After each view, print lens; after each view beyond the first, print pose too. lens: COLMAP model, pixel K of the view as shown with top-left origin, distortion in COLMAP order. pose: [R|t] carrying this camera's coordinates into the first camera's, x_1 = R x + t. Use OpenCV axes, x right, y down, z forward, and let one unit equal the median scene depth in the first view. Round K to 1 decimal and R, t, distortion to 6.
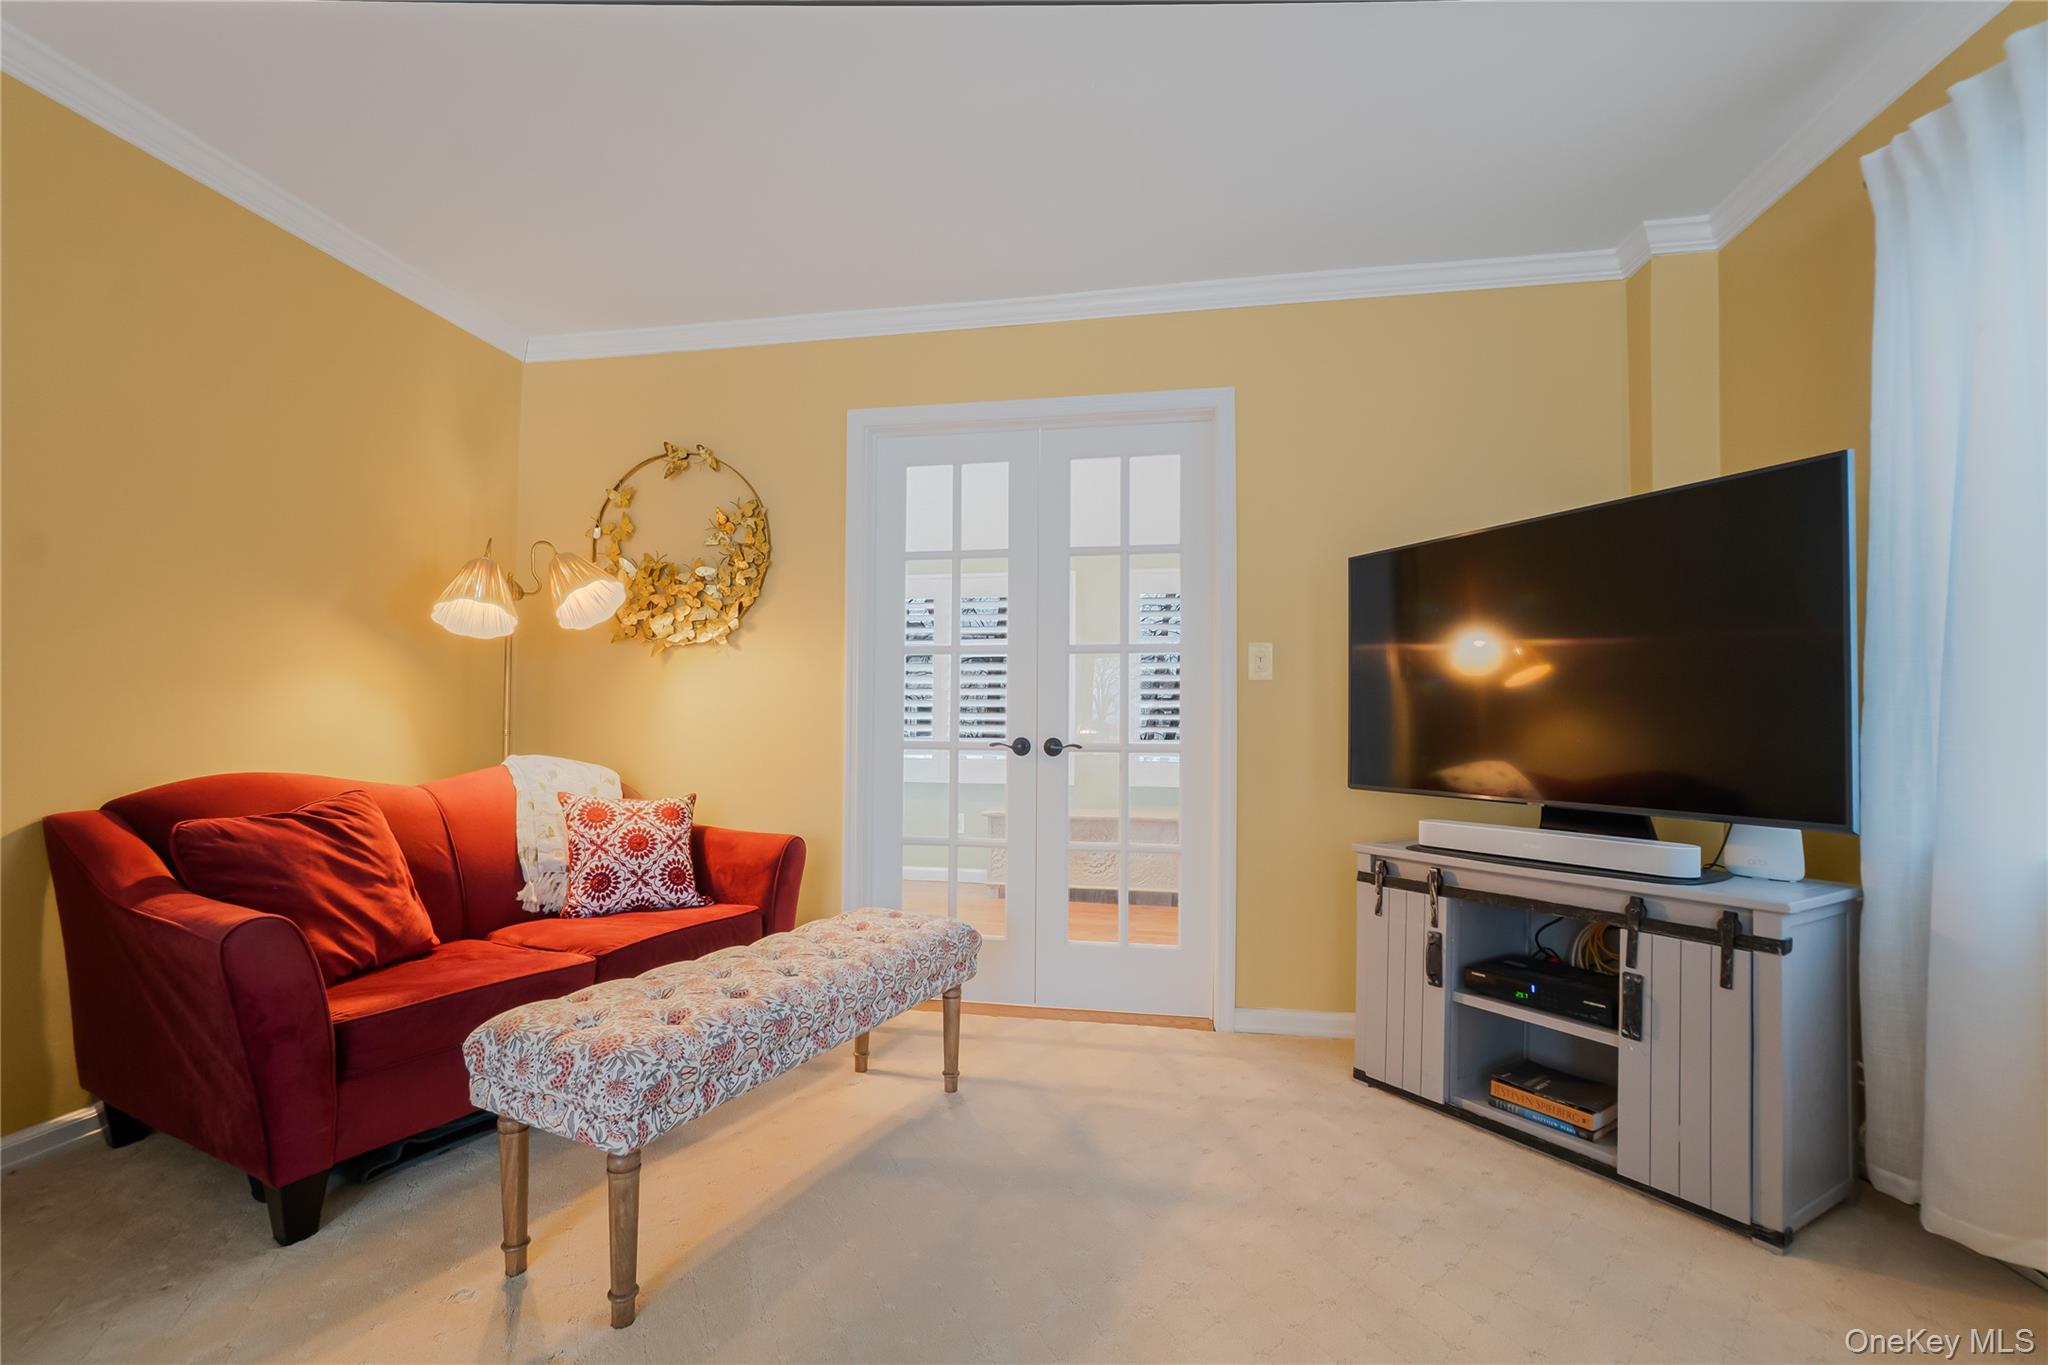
lens RADIAL K [[890.8, 0, 997.1], [0, 890.8, 677.3], [0, 0, 1]] dist [-0.050323, 0.023831]
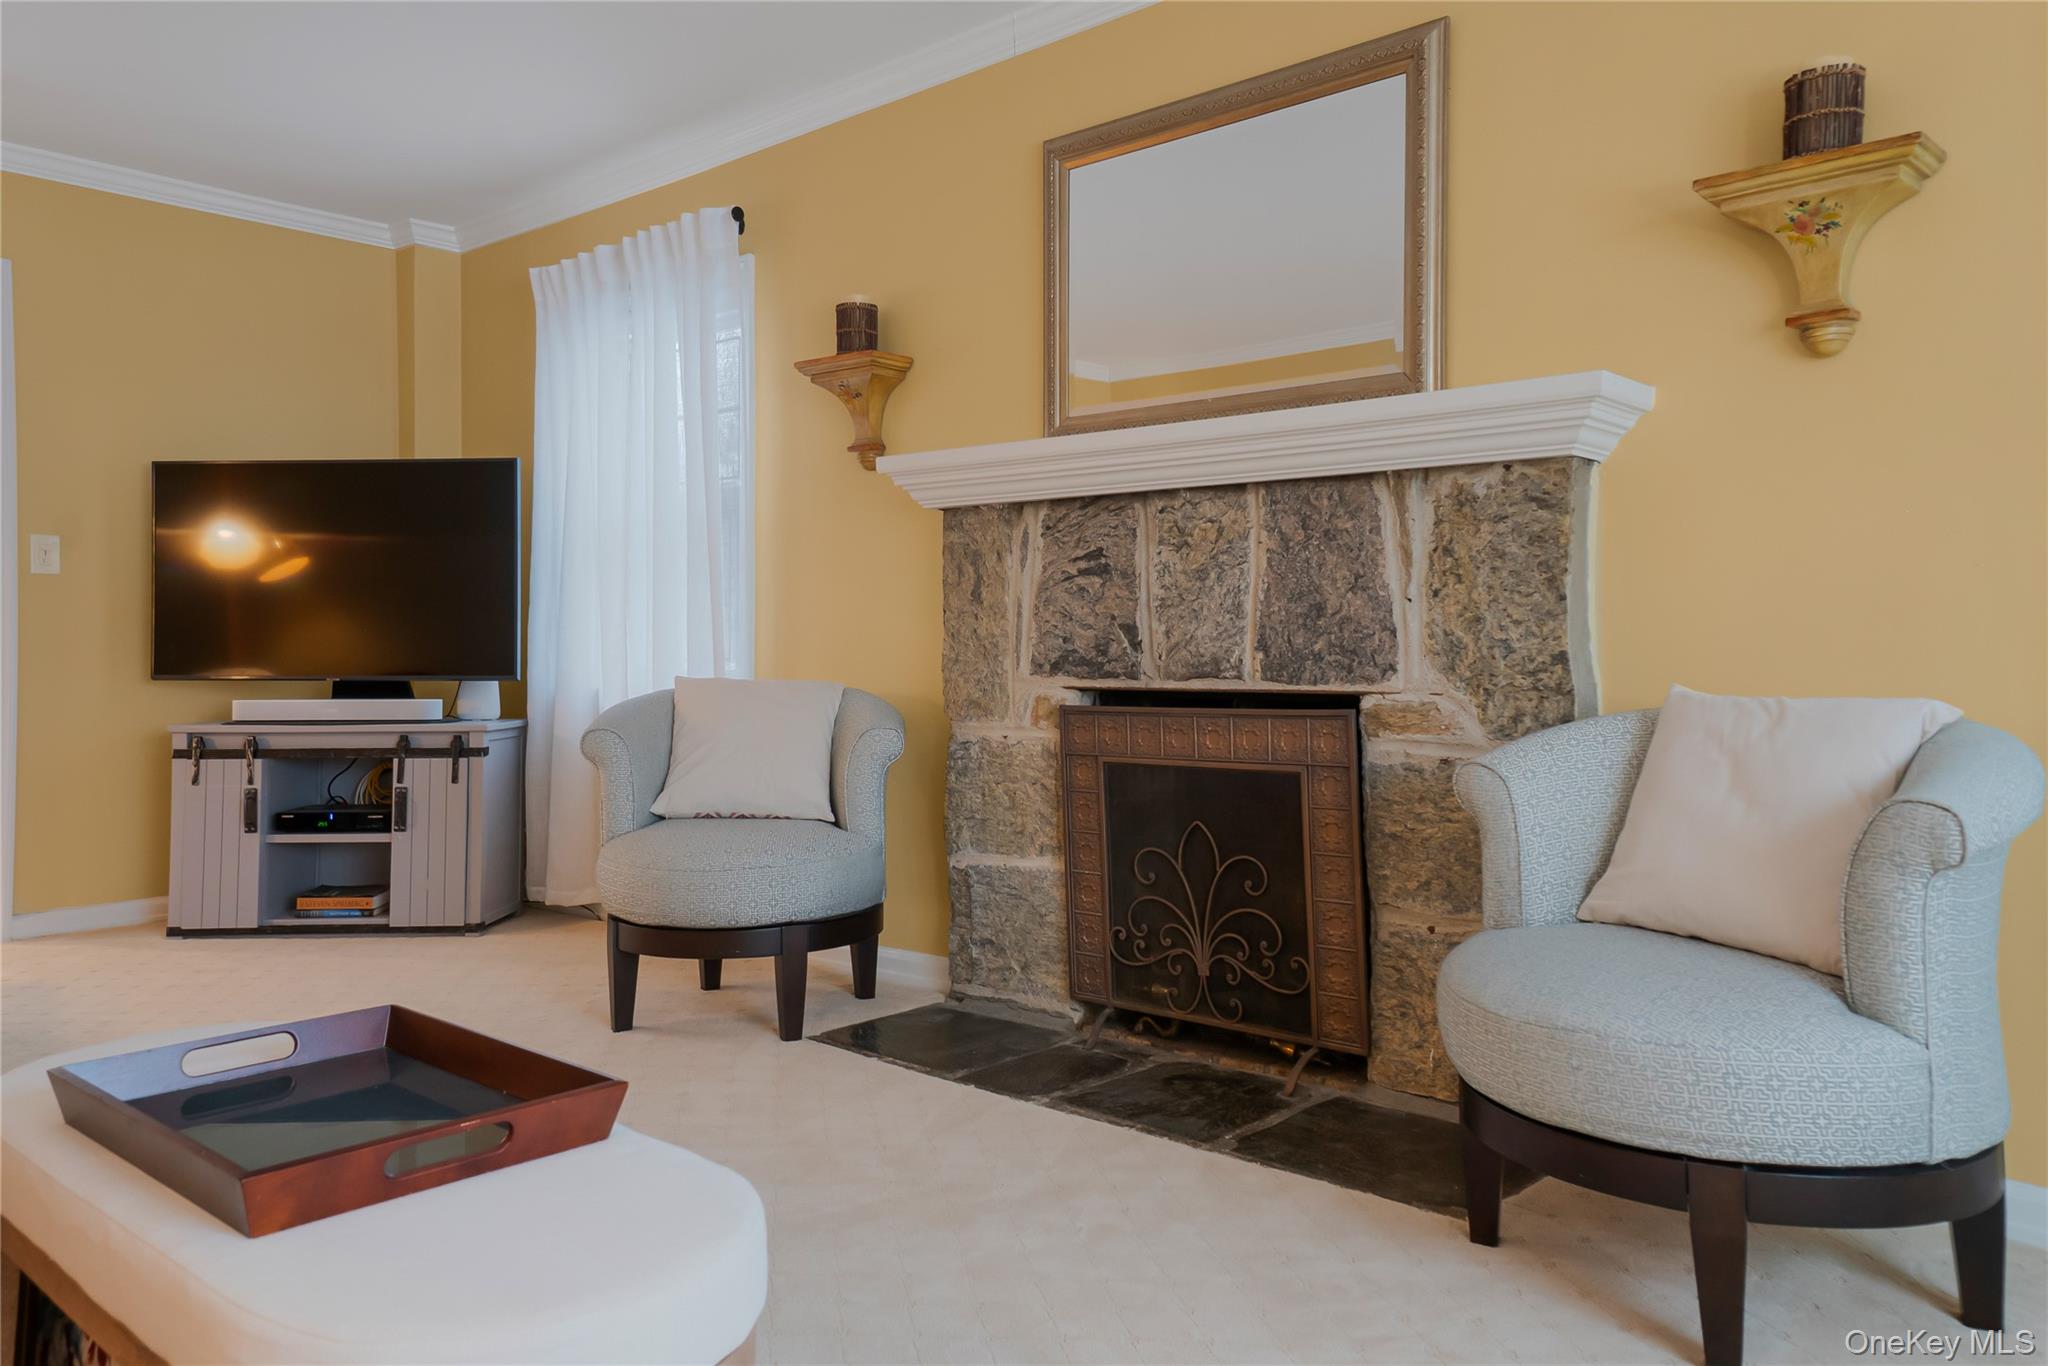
lens RADIAL K [[1561.2, 0, 1017.1], [0, 1561.2, 684.4], [0, 0, 1]] dist [0.094130, 0.002492]
pose [[0.526857, -0.033470, 0.849294, -0.822602], [-0.037430, 0.997341, 0.062524, -0.032424], [-0.849129, -0.064730, 0.524204, -1.061125]]
